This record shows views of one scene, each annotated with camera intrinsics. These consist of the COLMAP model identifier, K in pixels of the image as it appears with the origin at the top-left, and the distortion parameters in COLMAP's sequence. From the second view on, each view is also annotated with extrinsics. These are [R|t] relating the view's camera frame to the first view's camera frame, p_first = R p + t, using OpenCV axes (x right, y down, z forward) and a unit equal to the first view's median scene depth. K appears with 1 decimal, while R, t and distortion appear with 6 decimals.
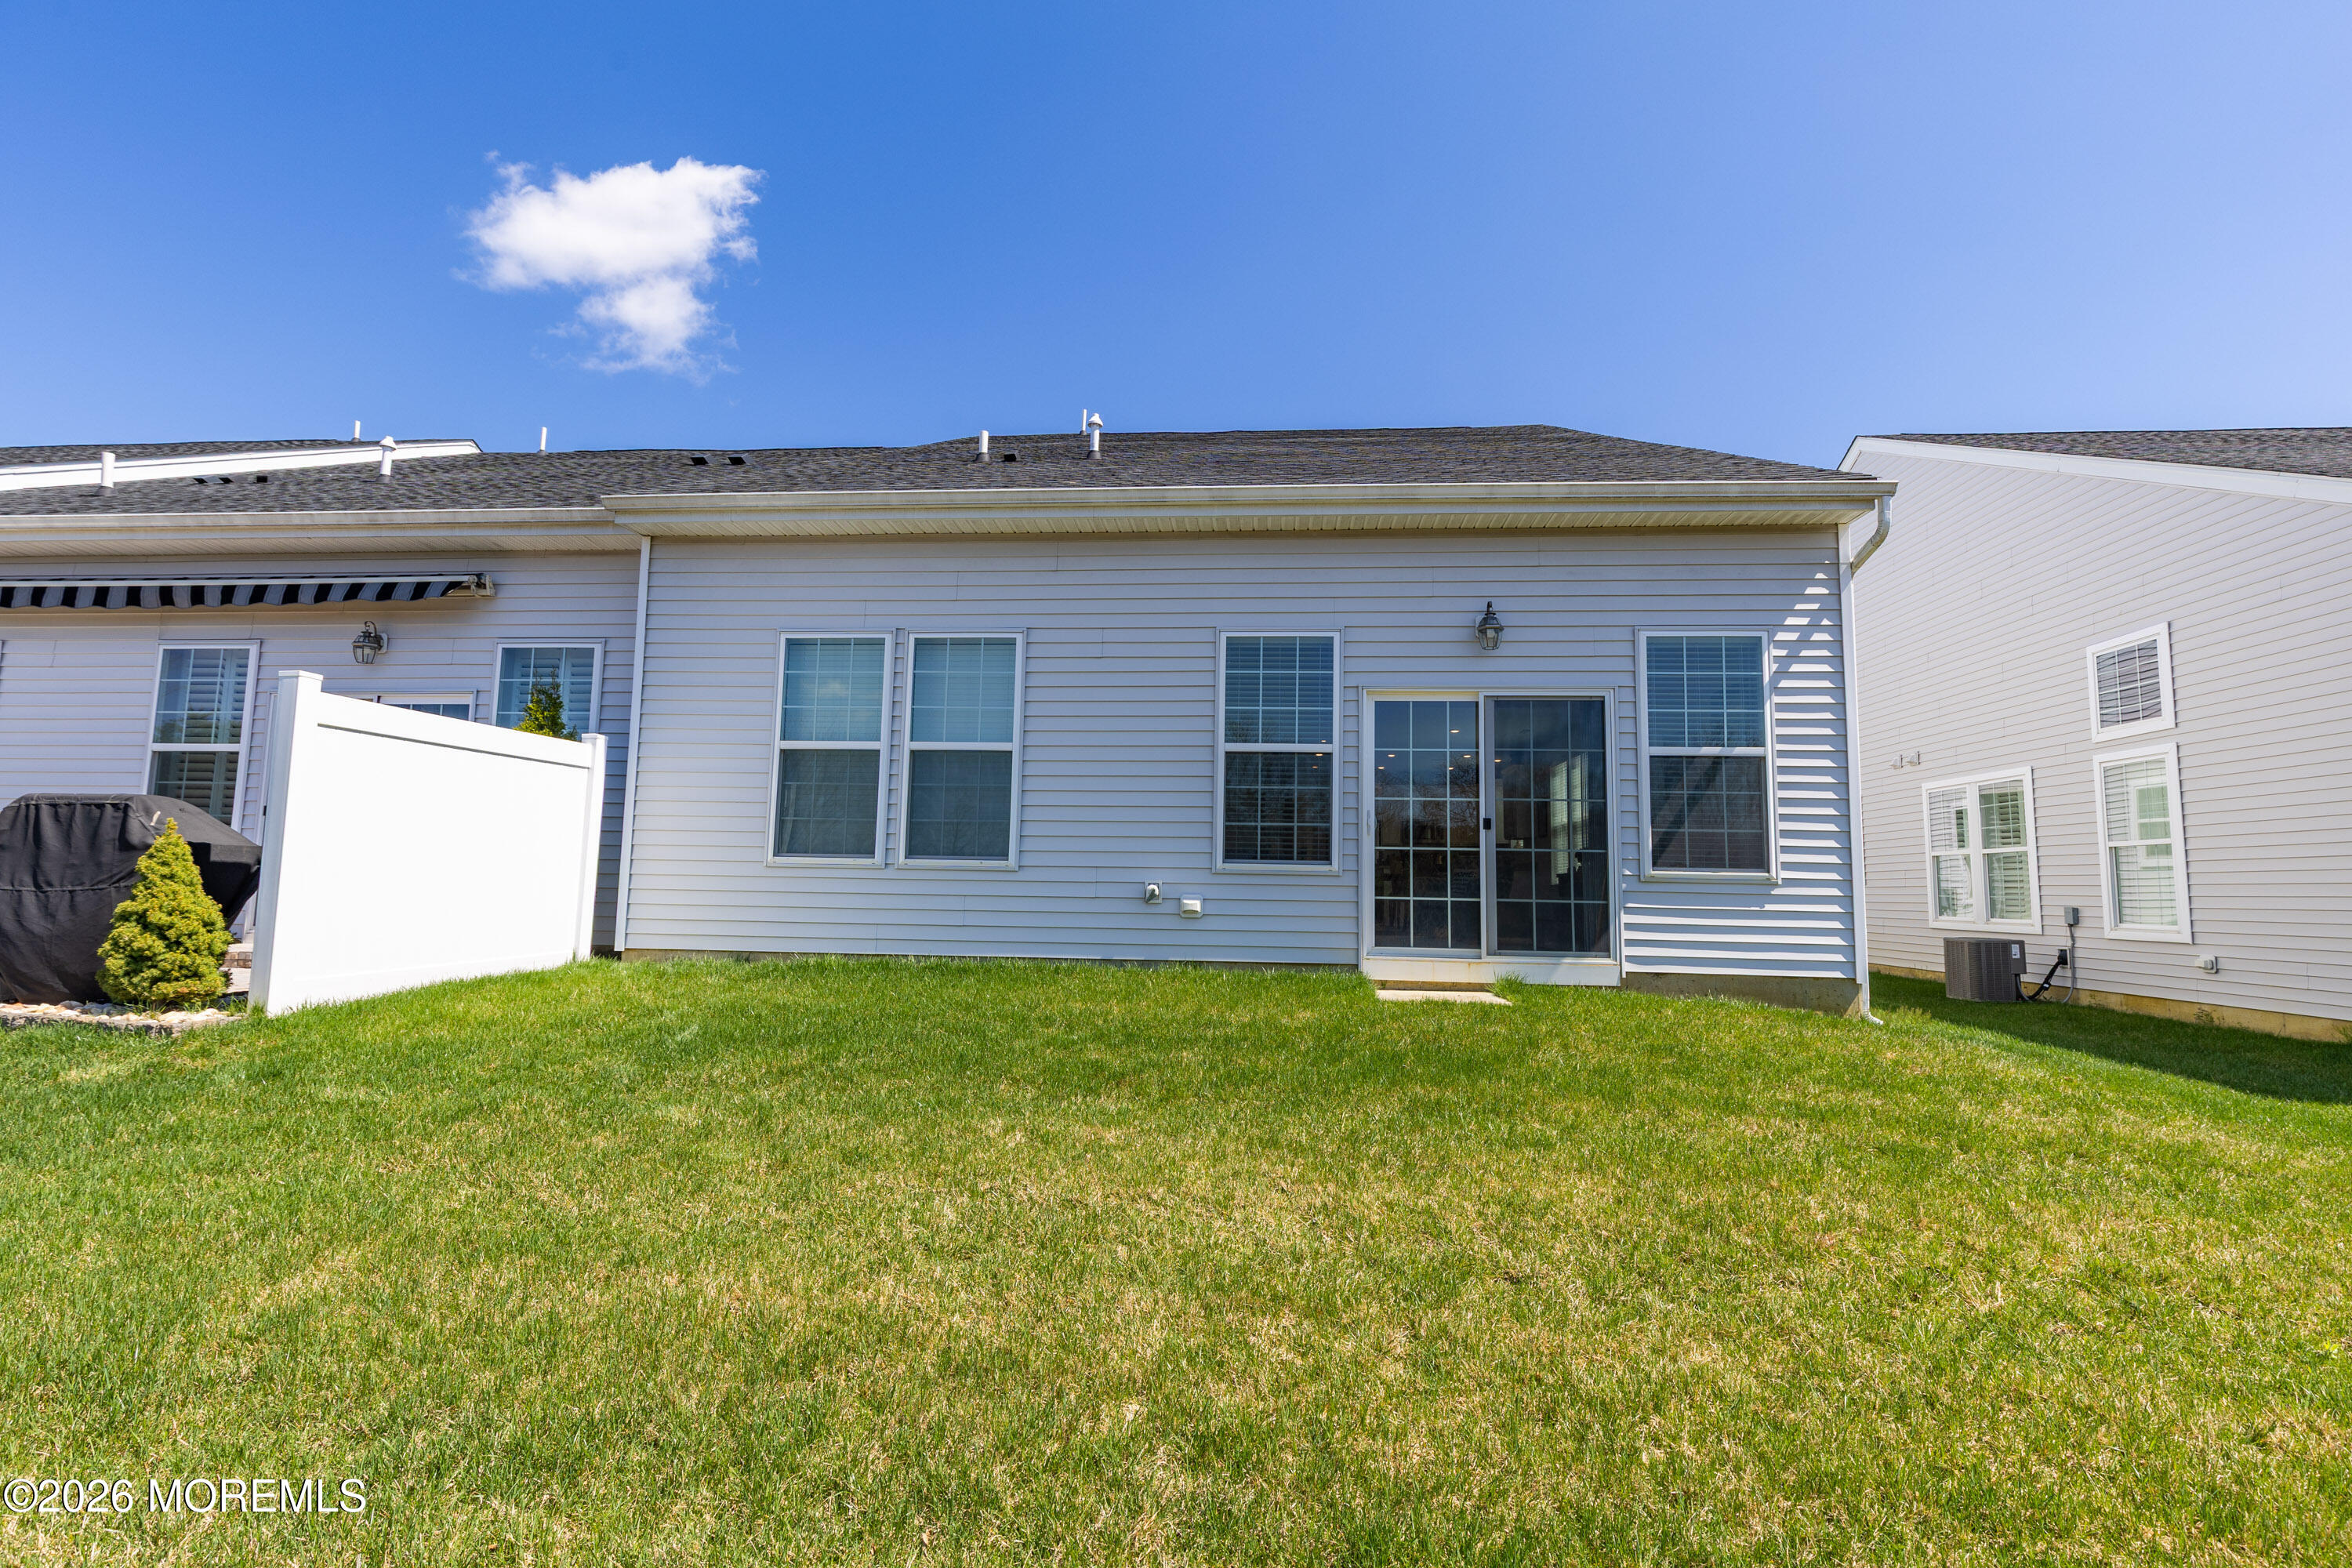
lens RADIAL K [[1040.0, 0, 1176.0], [0, 1040.0, 784.0], [0, 0, 1]] dist [0.002558, -0.010638]
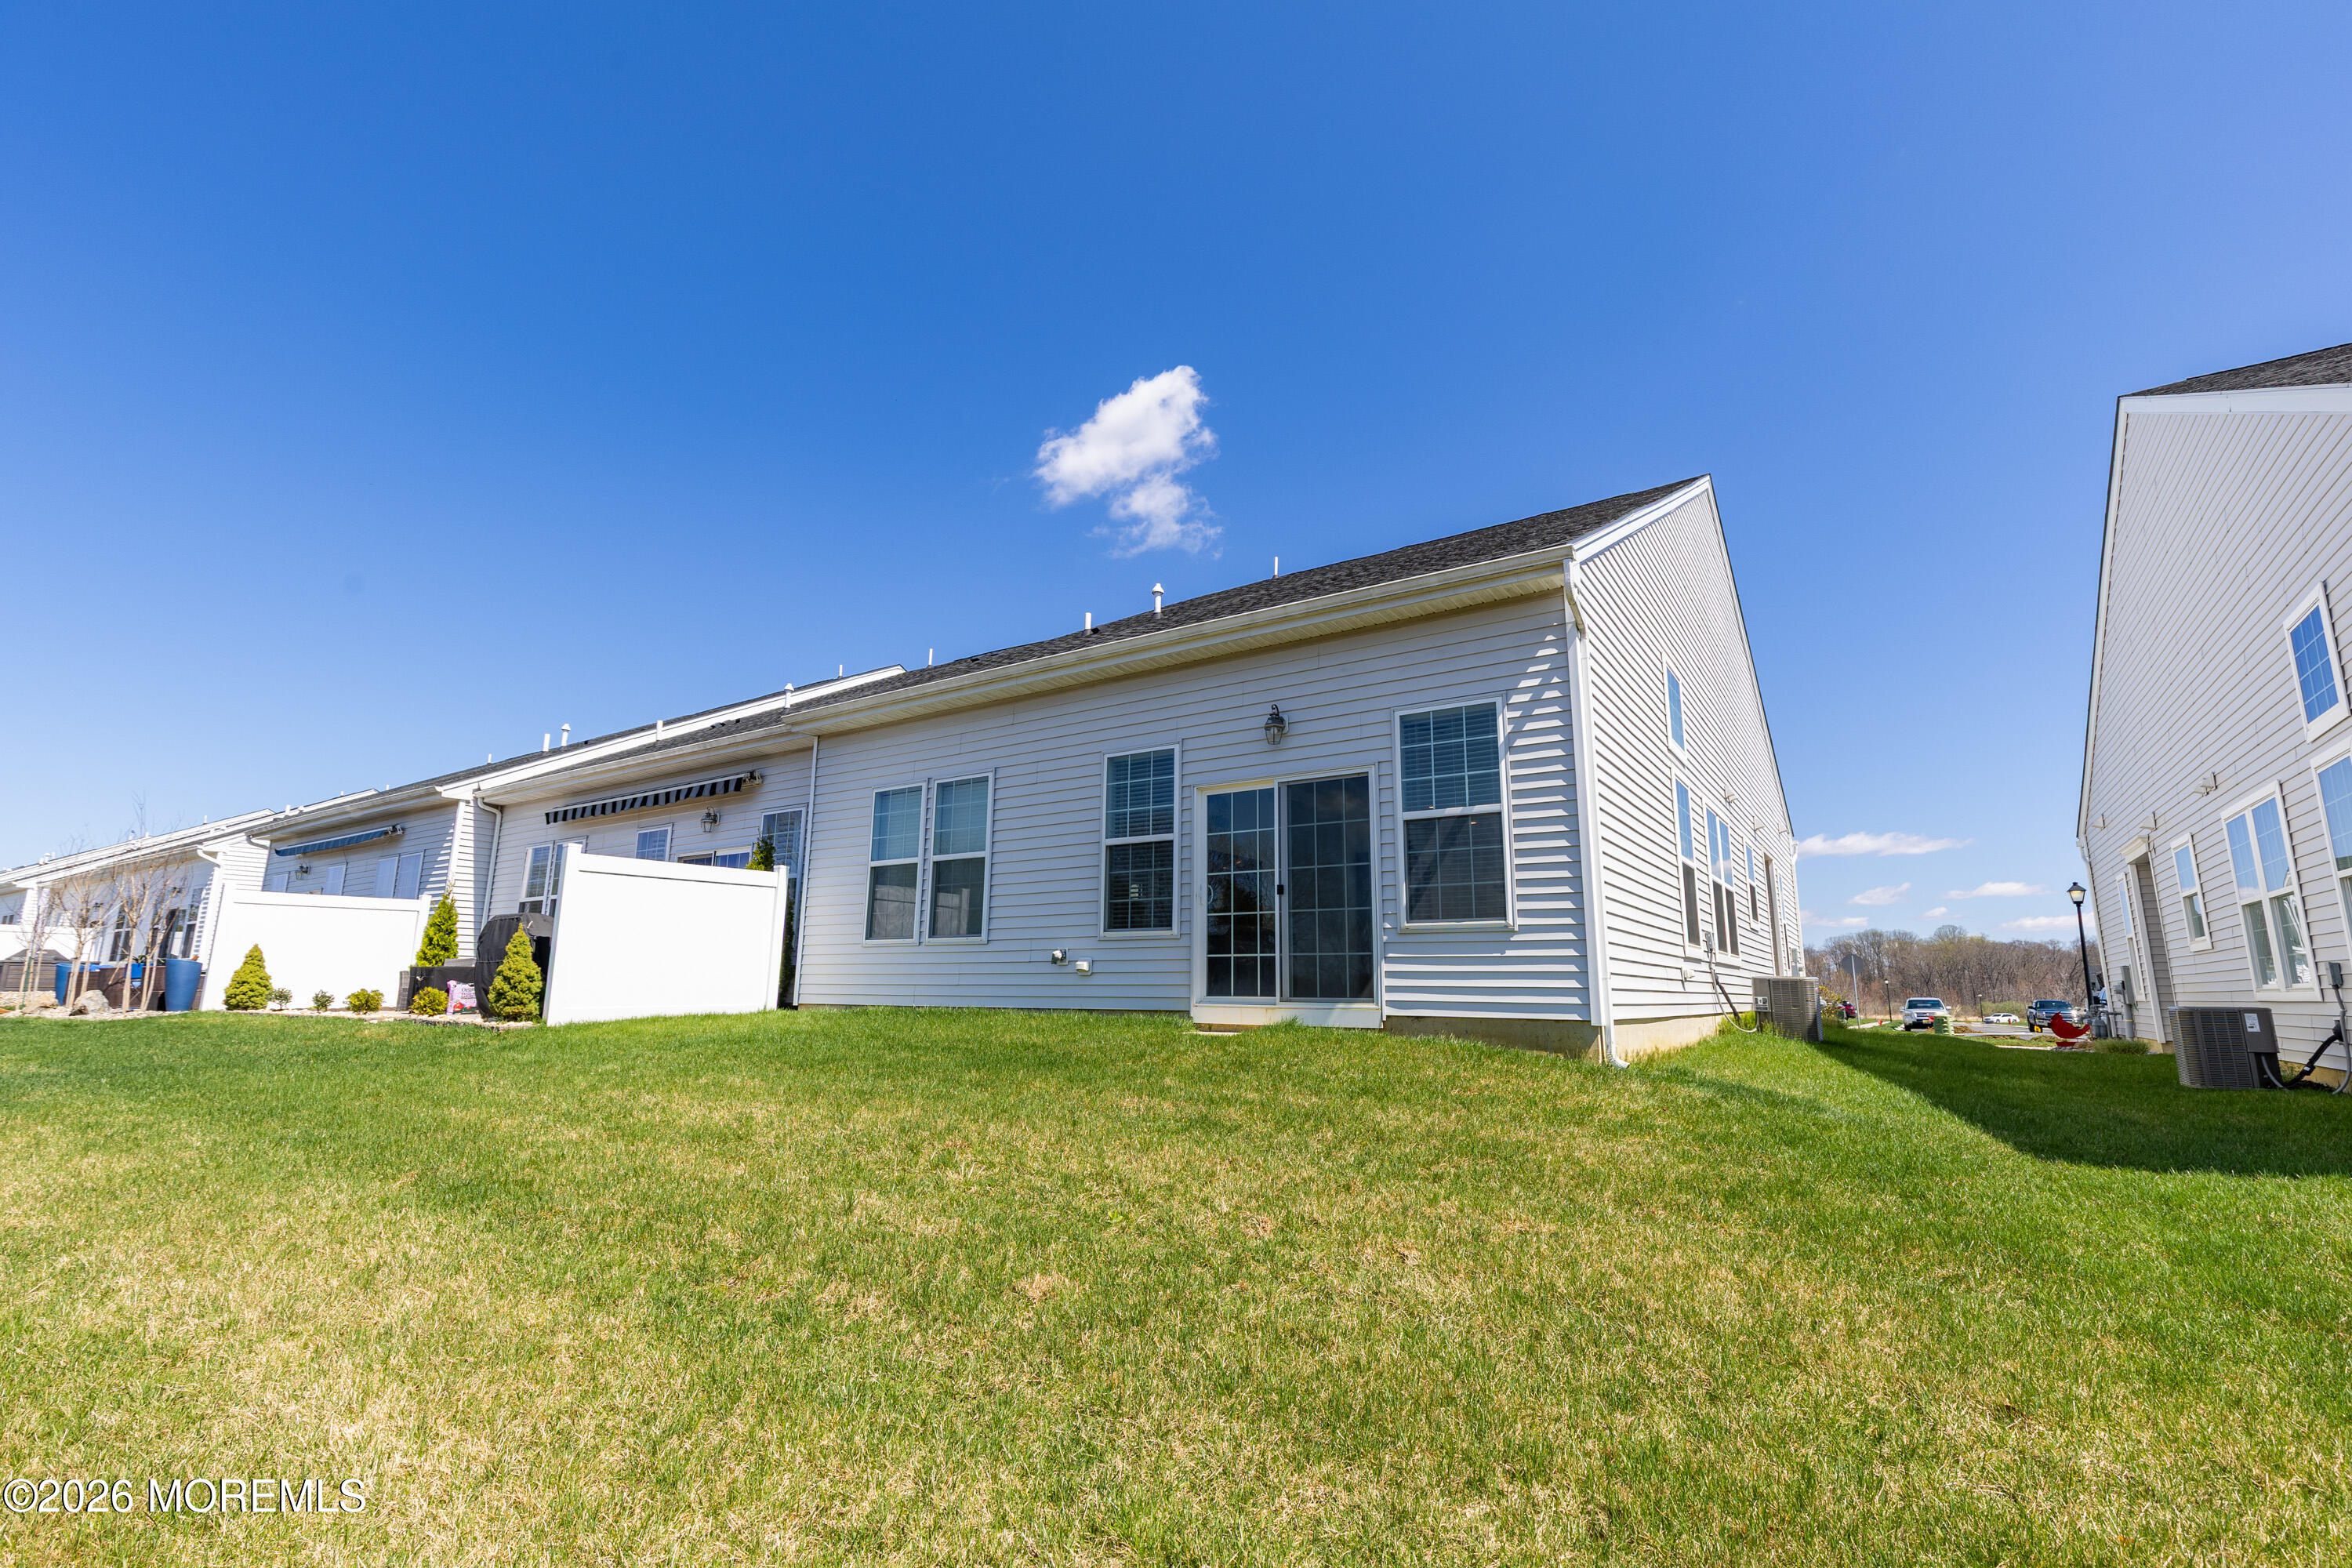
lens RADIAL K [[1061.9, 0, 1176.0], [0, 1061.9, 784.0], [0, 0, 1]] dist [0.000687, 0.000105]
pose [[0.869367, -0.105710, -0.482728, 0.793889], [0.055658, 0.991582, -0.116905, 0.053691], [0.491022, 0.074766, 0.867933, -0.117953]]
